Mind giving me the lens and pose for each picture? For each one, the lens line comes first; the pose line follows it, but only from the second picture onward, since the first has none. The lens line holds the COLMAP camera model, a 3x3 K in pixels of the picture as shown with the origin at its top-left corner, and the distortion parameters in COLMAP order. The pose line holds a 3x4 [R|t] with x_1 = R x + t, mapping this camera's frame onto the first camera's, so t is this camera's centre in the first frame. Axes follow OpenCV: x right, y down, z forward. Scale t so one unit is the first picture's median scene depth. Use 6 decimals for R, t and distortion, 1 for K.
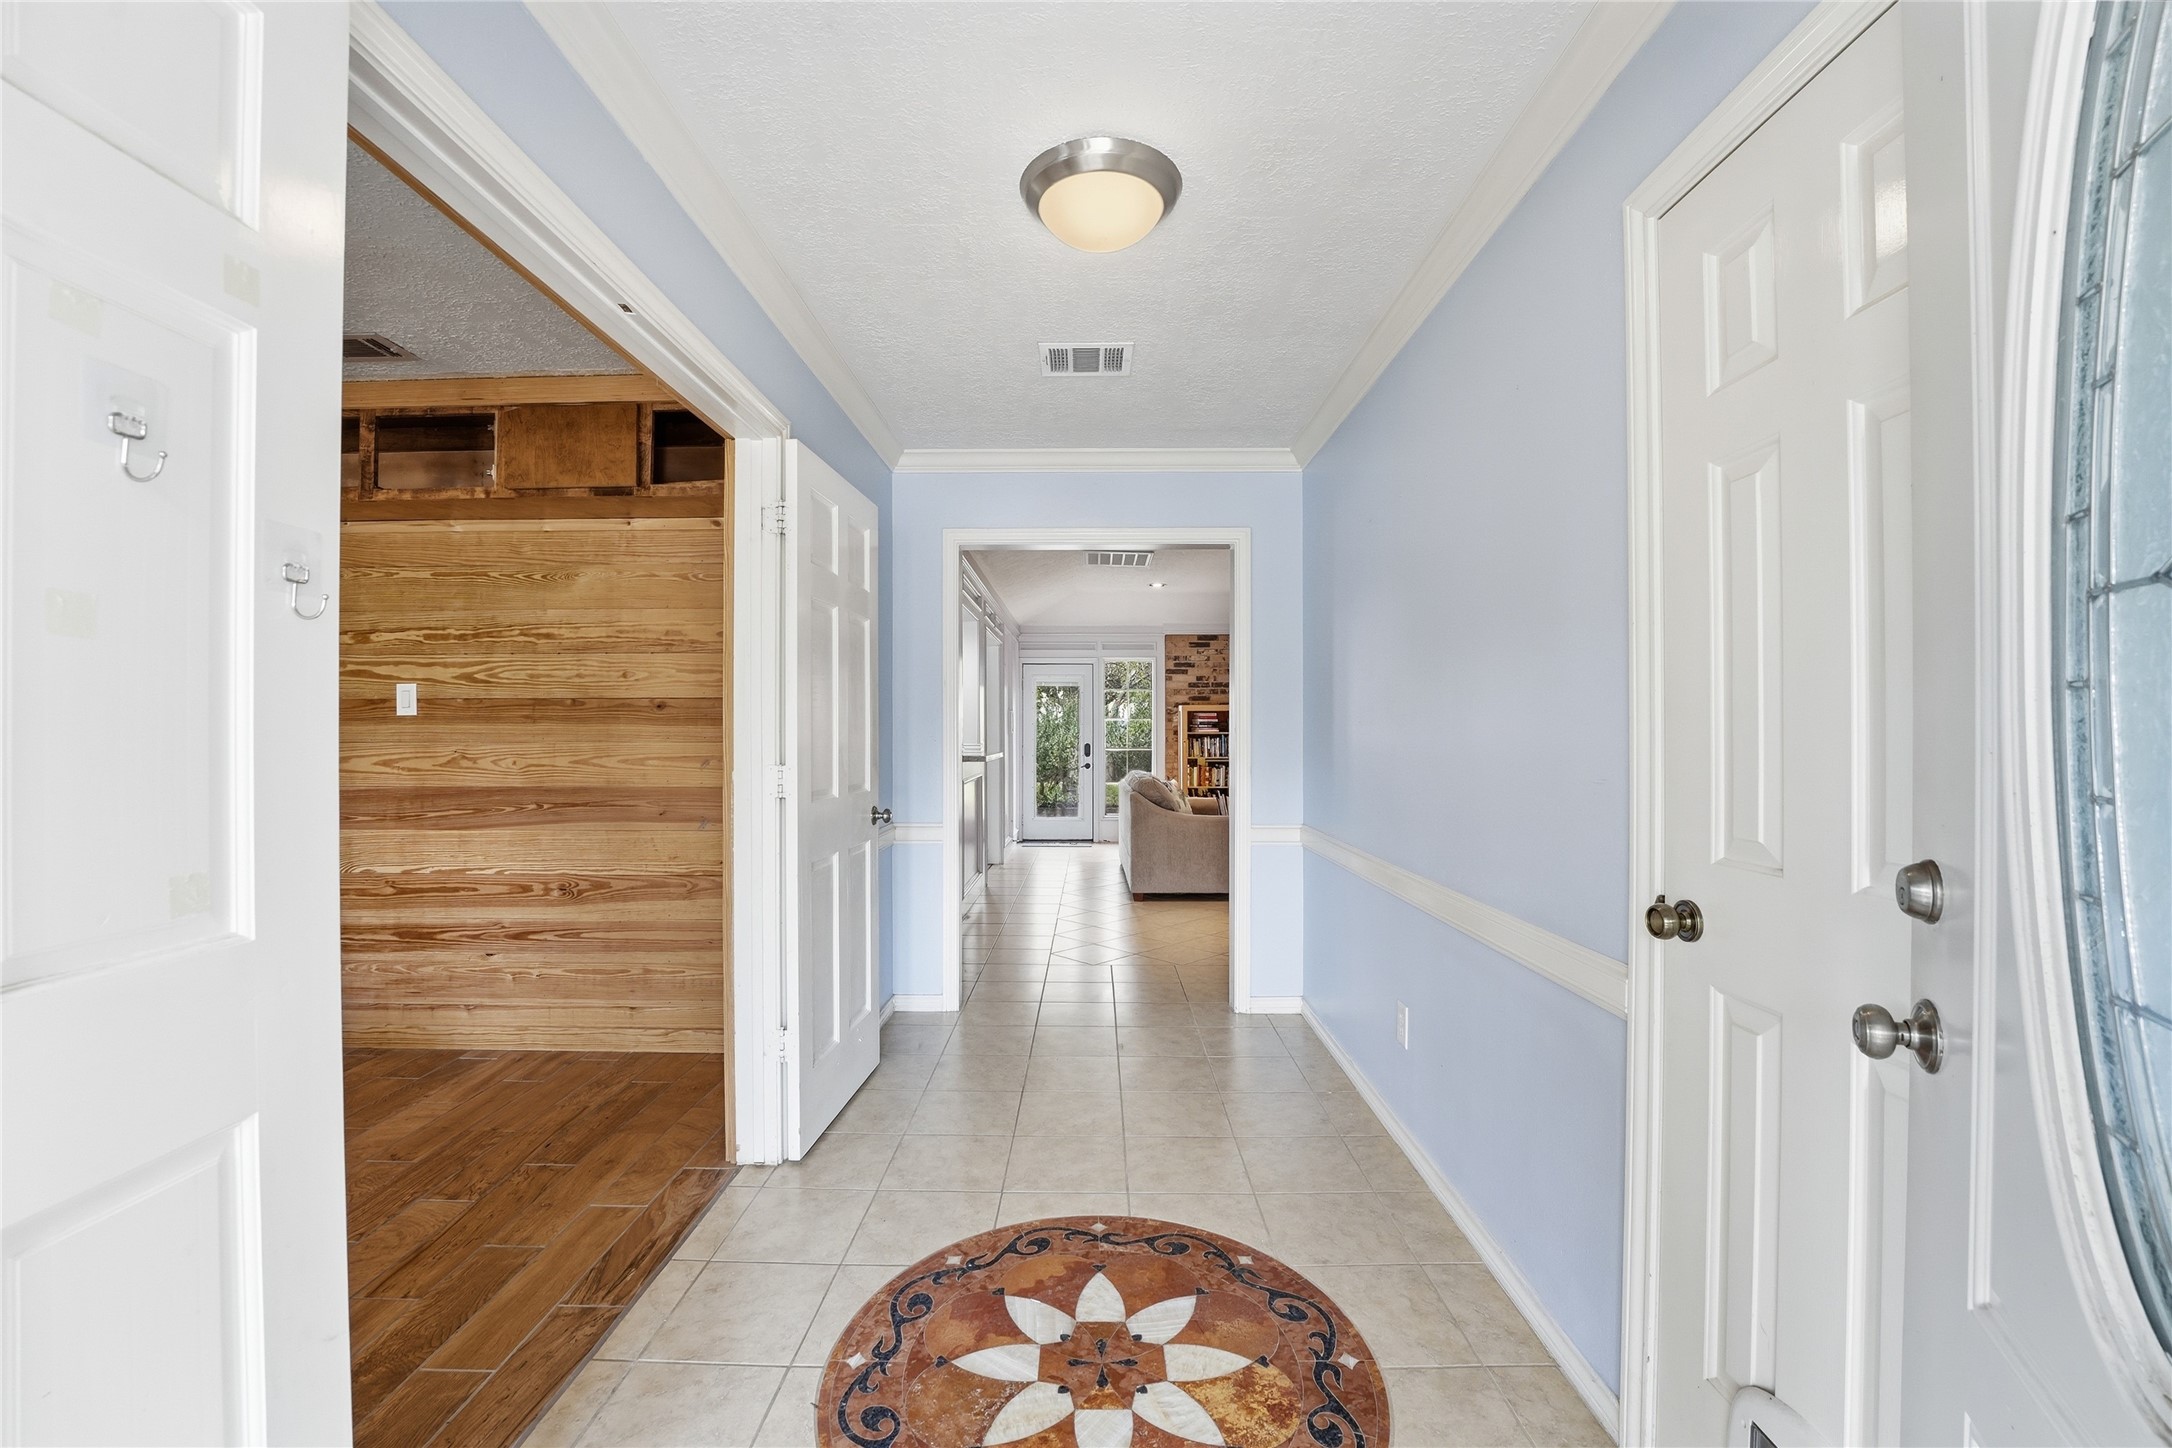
lens RADIAL K [[870.4, 0, 1089.1], [0, 870.4, 731.8], [0, 0, 1]] dist [-0.027238, 0.000110]
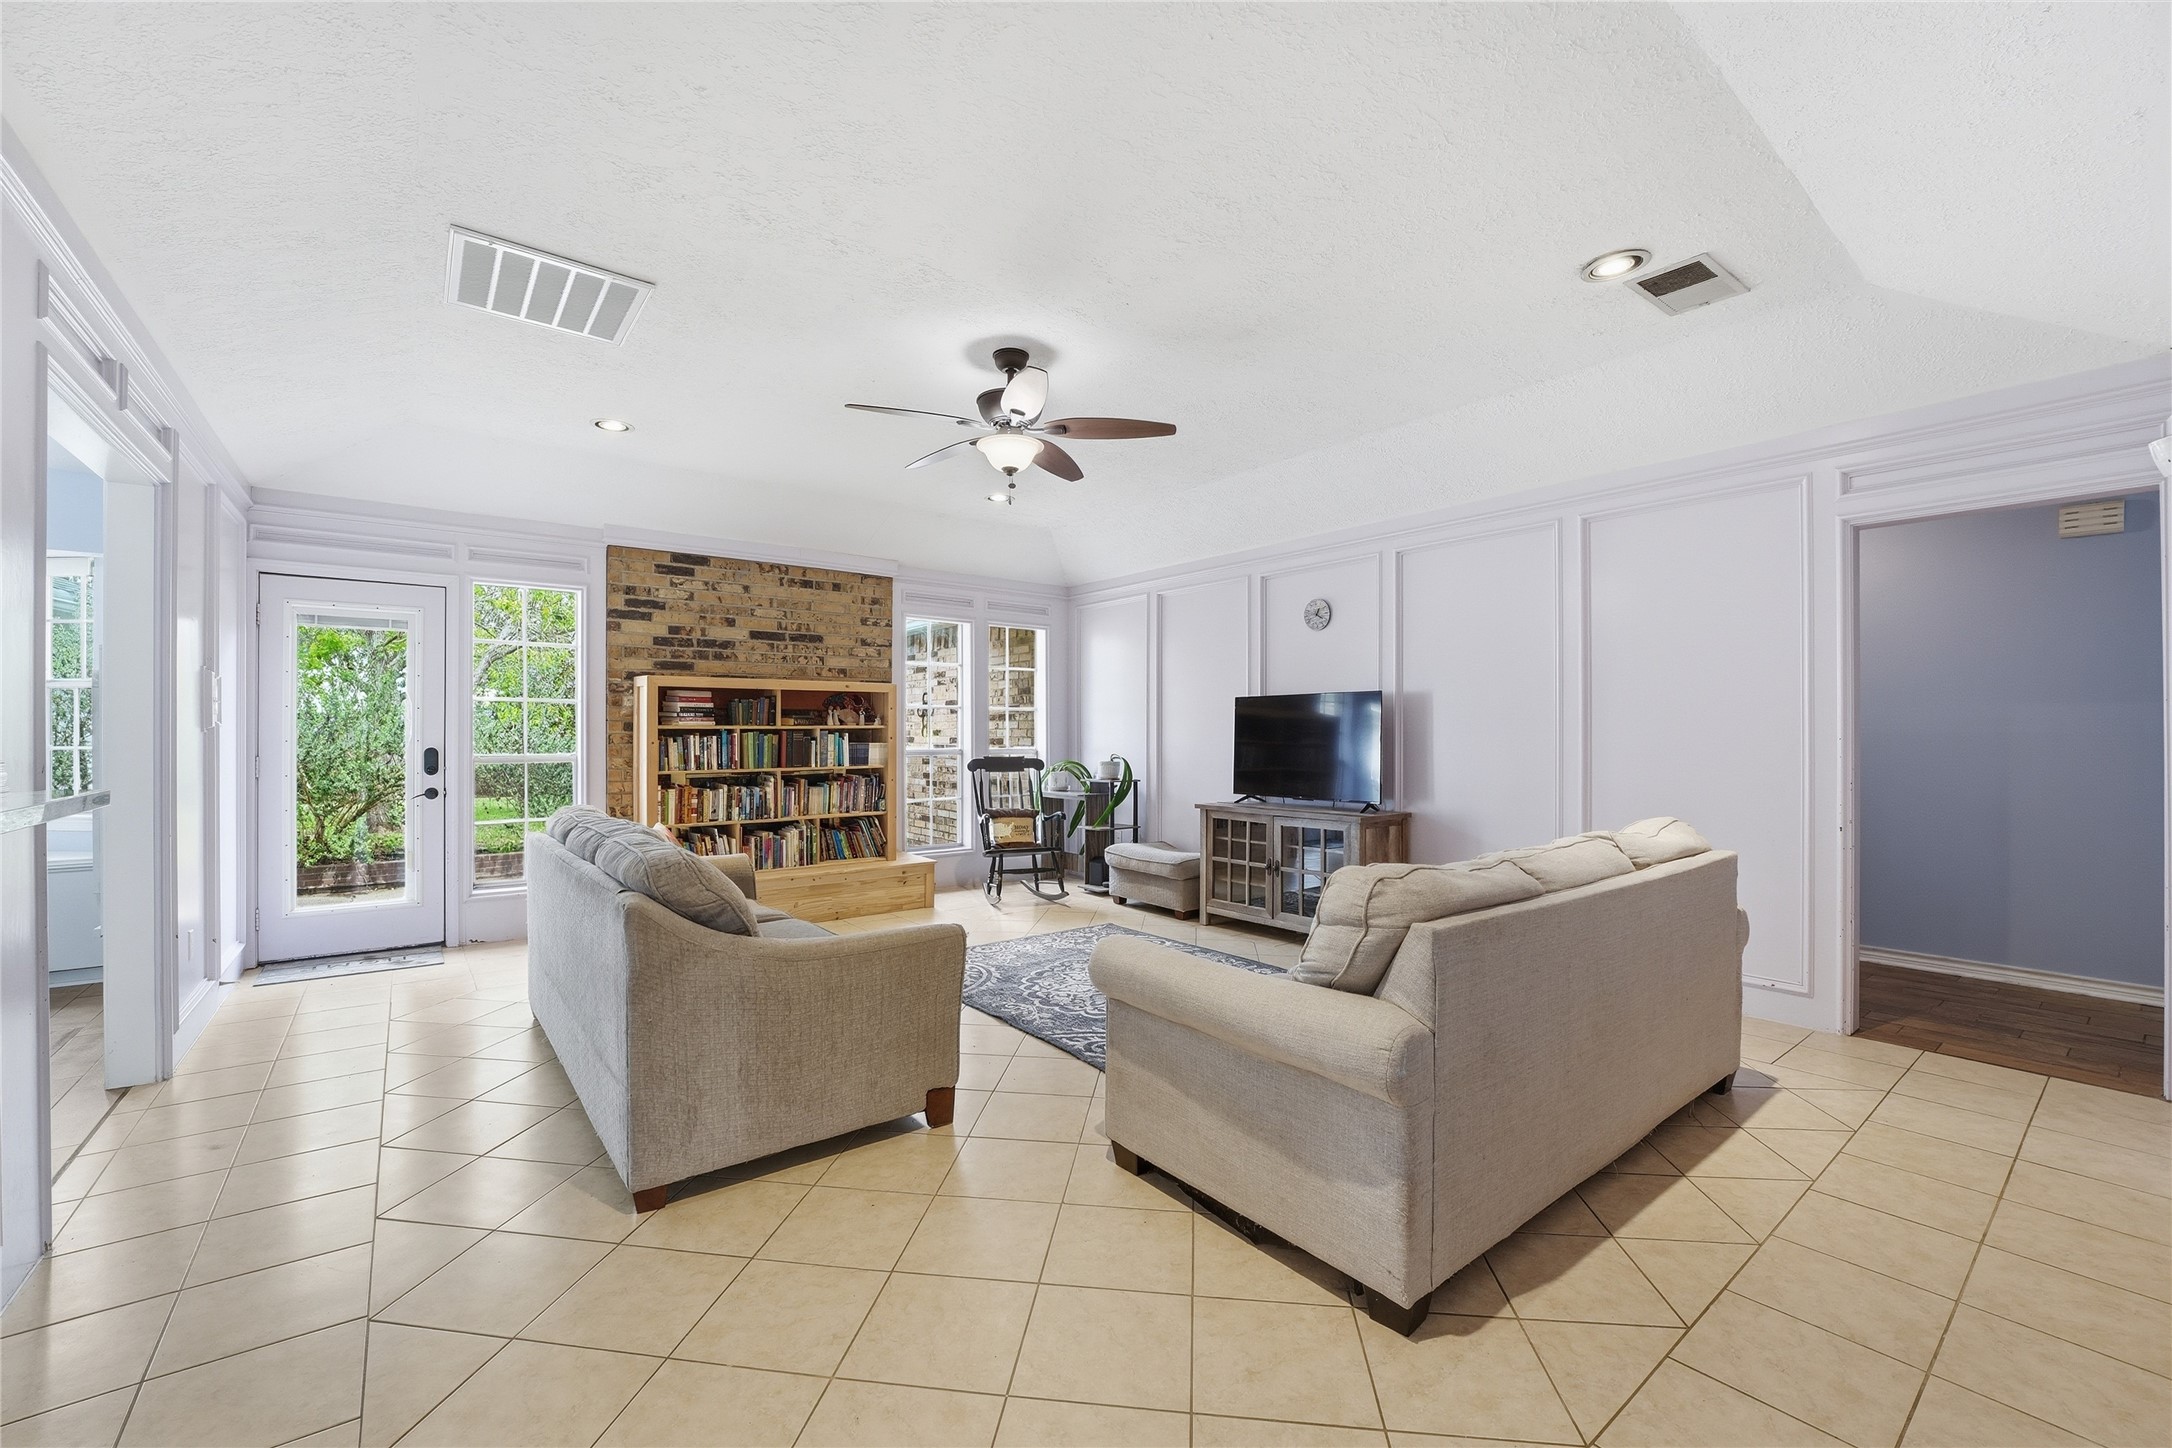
lens RADIAL K [[870.4, 0, 1072.9], [0, 870.4, 728.6], [0, 0, 1]] dist [-0.027238, 0.000110]
pose [[0.788660, 0.001861, 0.614826, -0.013845], [-0.002860, 0.999996, 0.000642, 0.001245], [-0.614822, -0.002265, 0.788662, 0.399870]]
